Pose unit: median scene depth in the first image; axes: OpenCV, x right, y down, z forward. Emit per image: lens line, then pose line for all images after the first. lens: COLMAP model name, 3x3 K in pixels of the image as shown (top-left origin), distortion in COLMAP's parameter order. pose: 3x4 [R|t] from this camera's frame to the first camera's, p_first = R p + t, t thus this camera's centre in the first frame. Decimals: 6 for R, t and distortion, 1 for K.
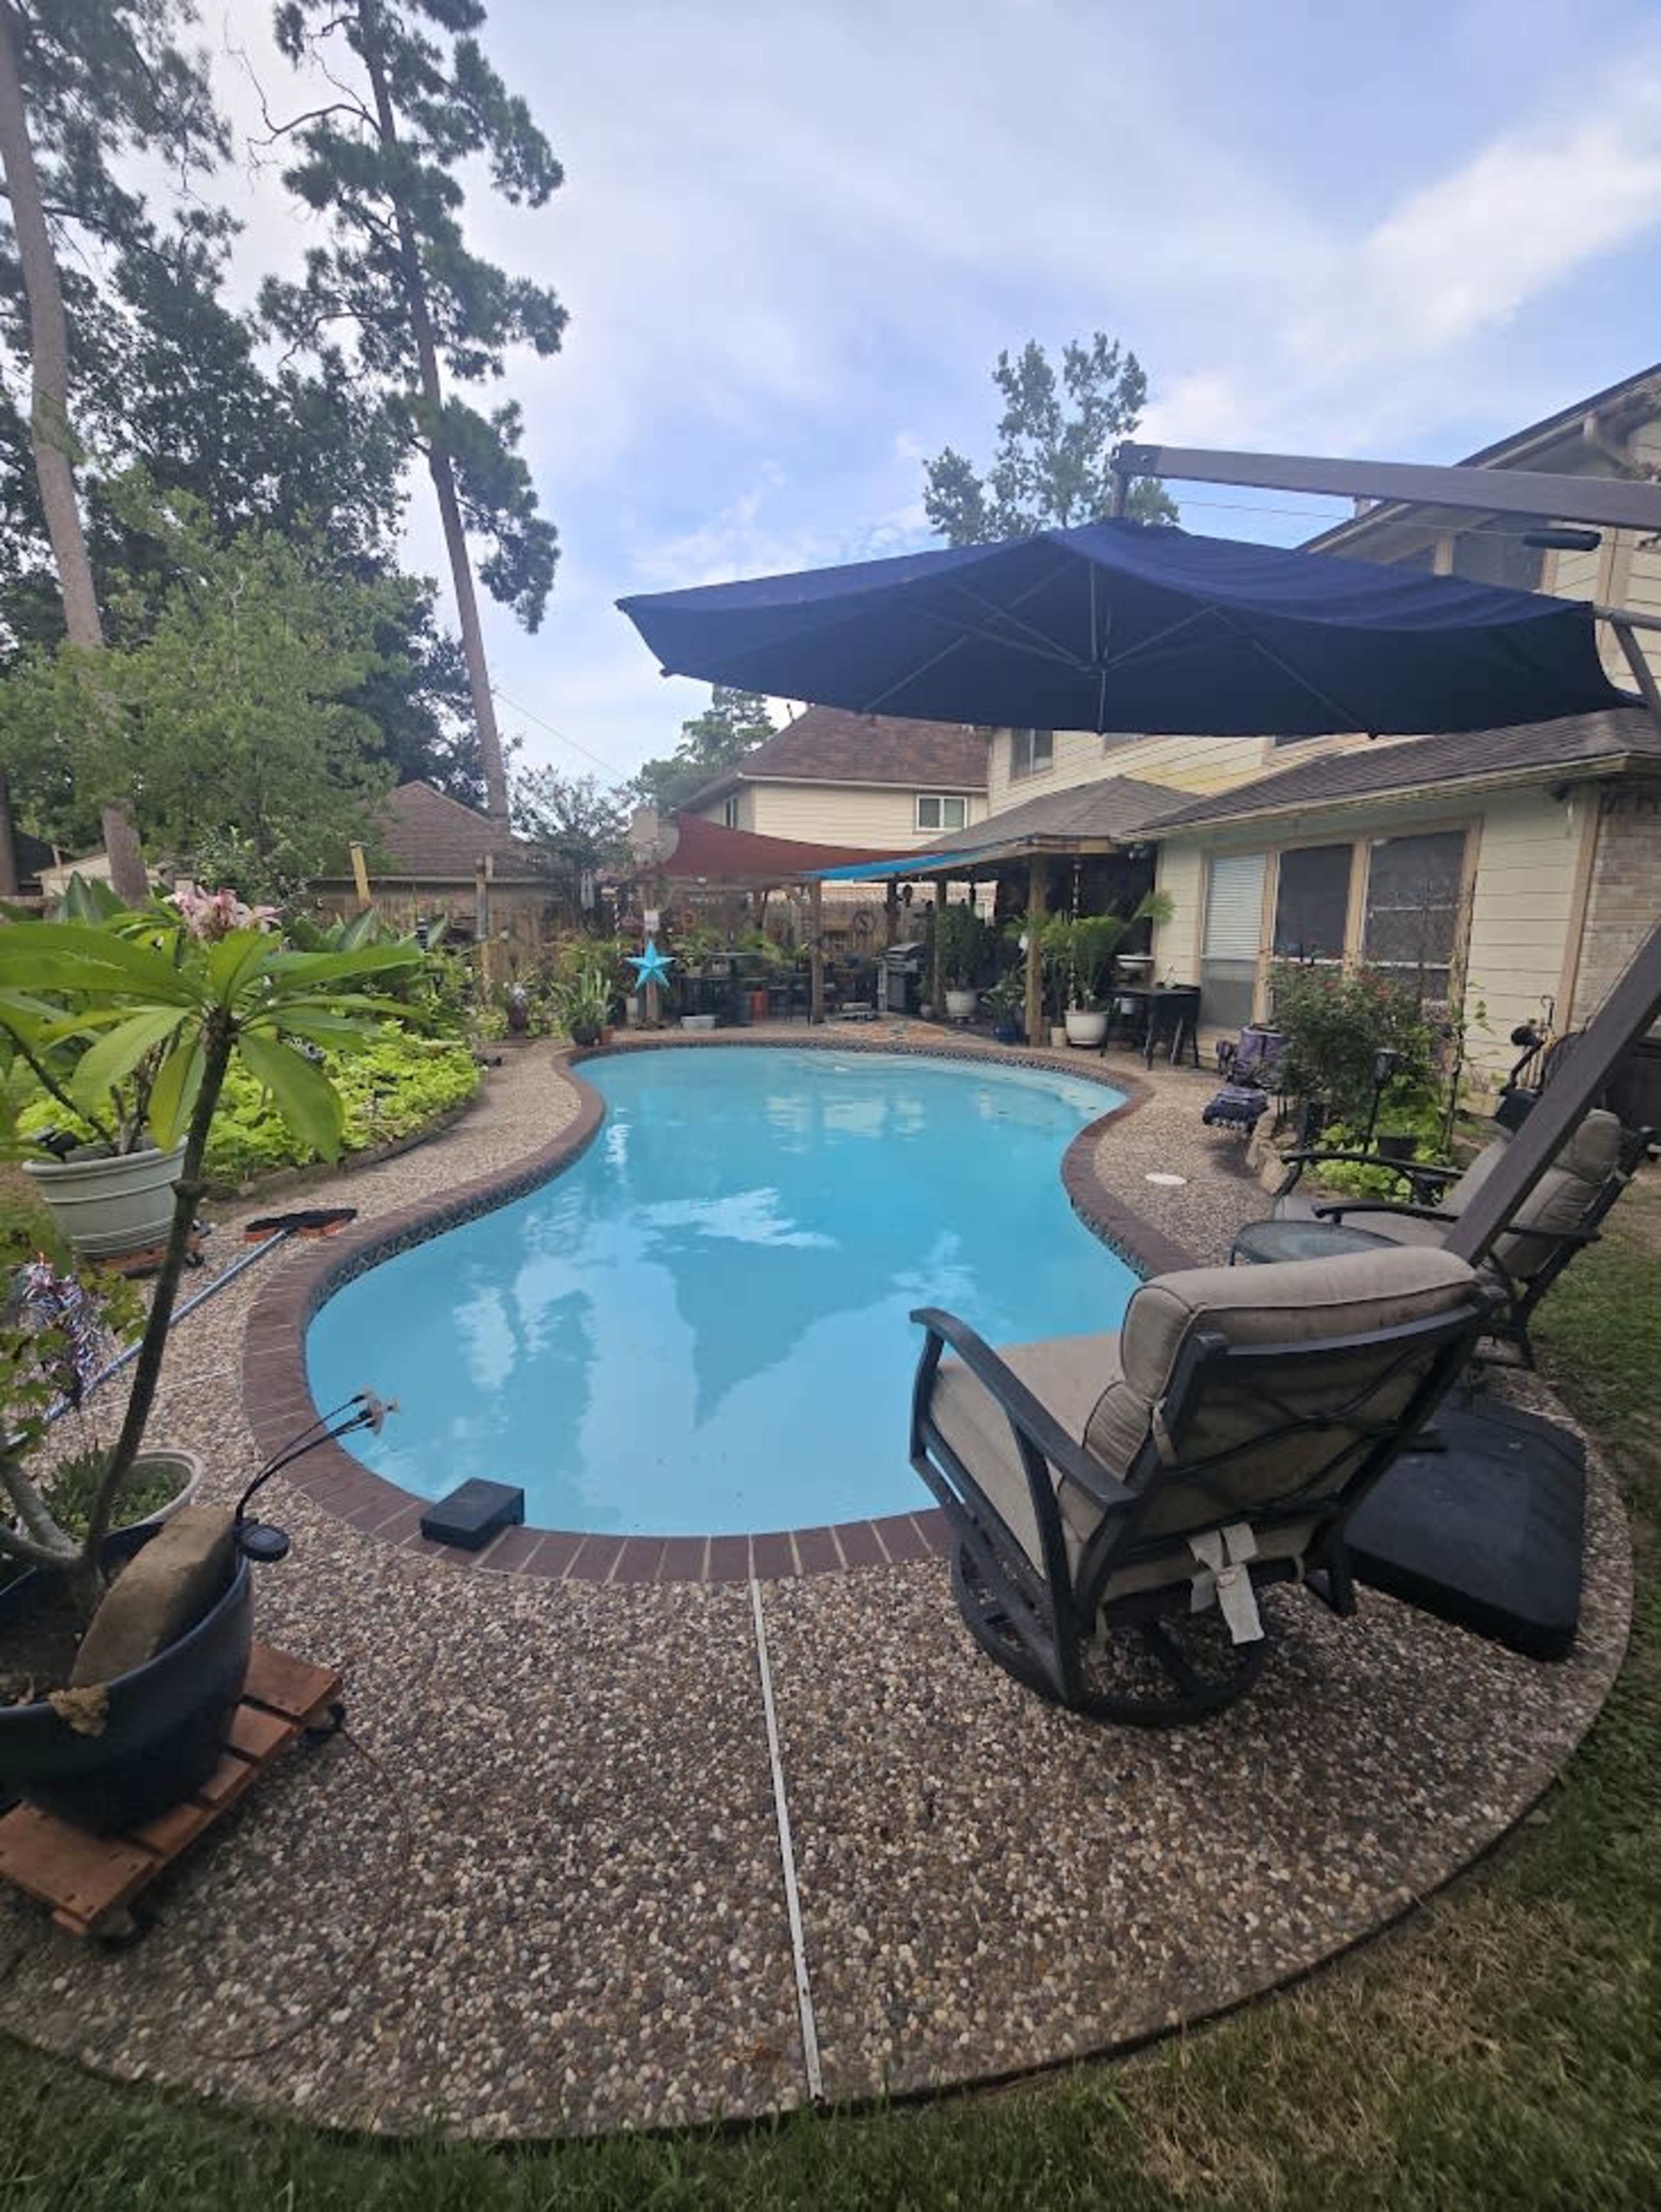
lens RADIAL K [[870.9, 0, 829.2], [0, 870.9, 1149.1], [0, 0, 1]] dist [-0.025566, -0.000178]
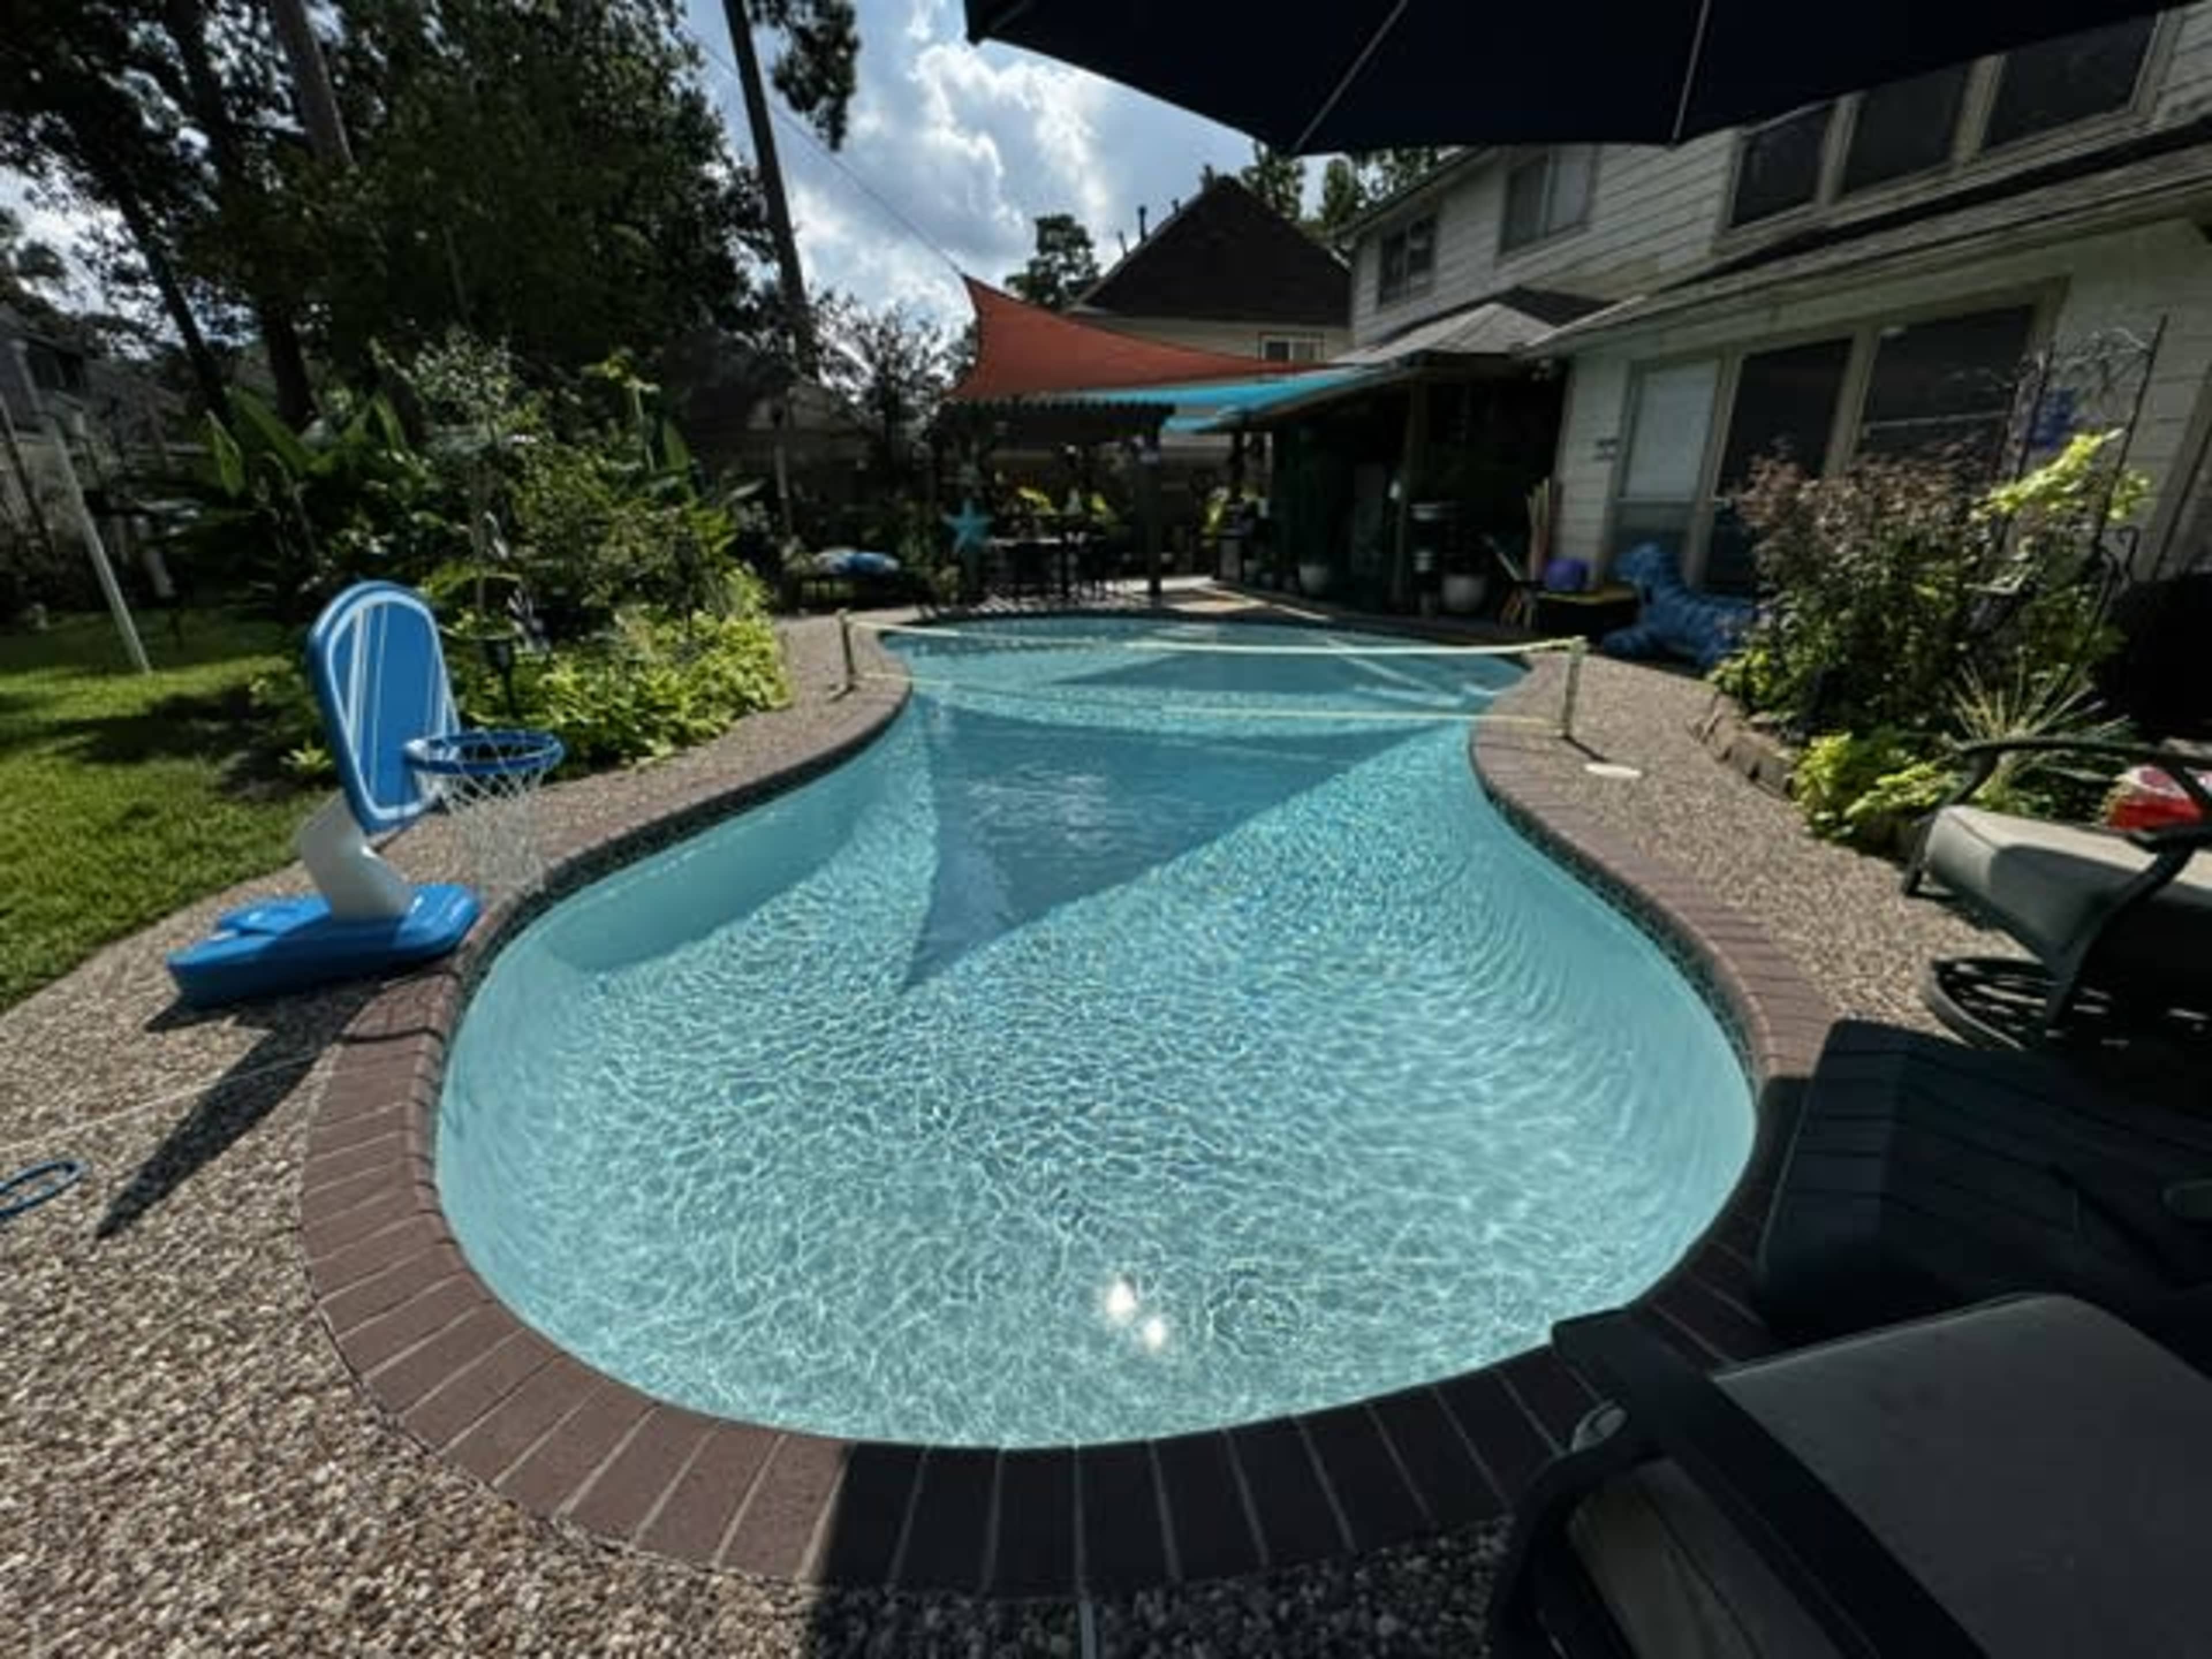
lens RADIAL K [[871.0, 0, 1102.4], [0, 871.0, 833.8], [0, 0, 1]] dist [-0.000759, -0.000868]
pose [[0.997969, 0.009668, -0.062969, -0.003640], [-0.002422, 0.993460, 0.114158, 0.000274], [0.063661, -0.113773, 0.991465, 0.040875]]
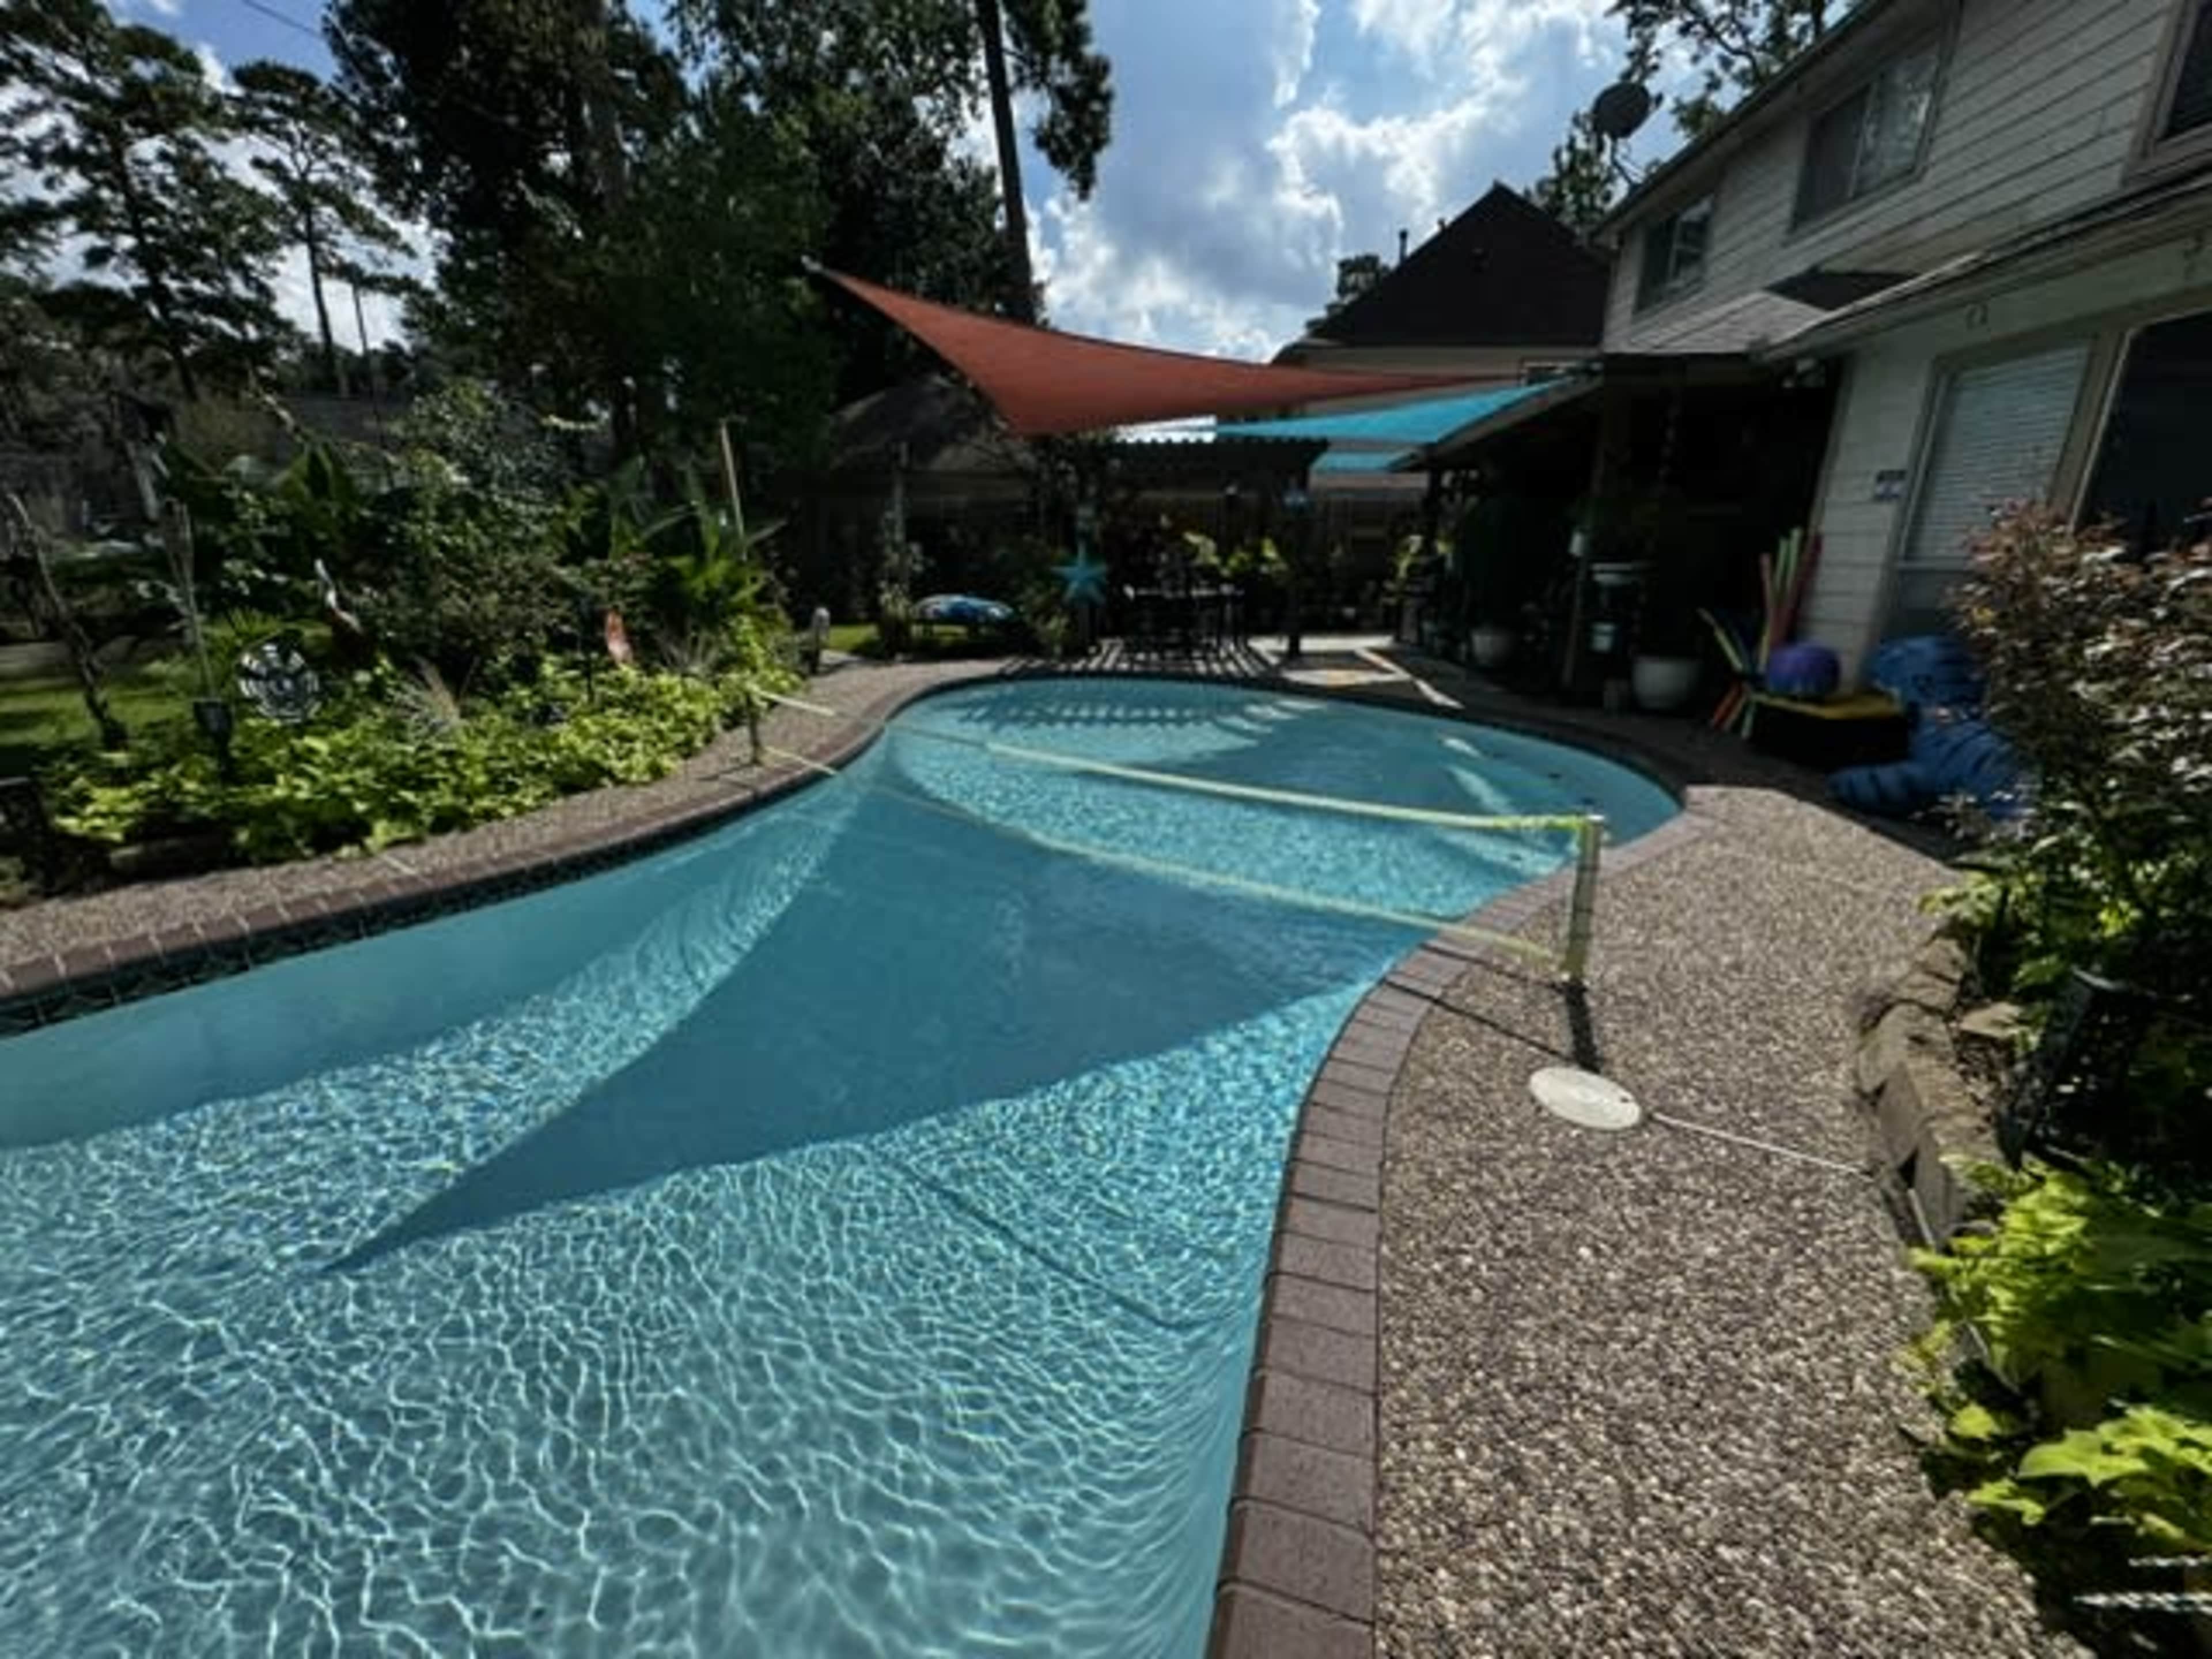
lens RADIAL K [[871.0, 0, 1102.4], [0, 871.0, 833.8], [0, 0, 1]] dist [-0.000759, -0.000868]
pose [[0.931234, 0.114474, -0.345976, 0.067182], [-0.090121, 0.992234, 0.085732, -0.022242], [0.353103, -0.048657, 0.934318, 0.120311]]
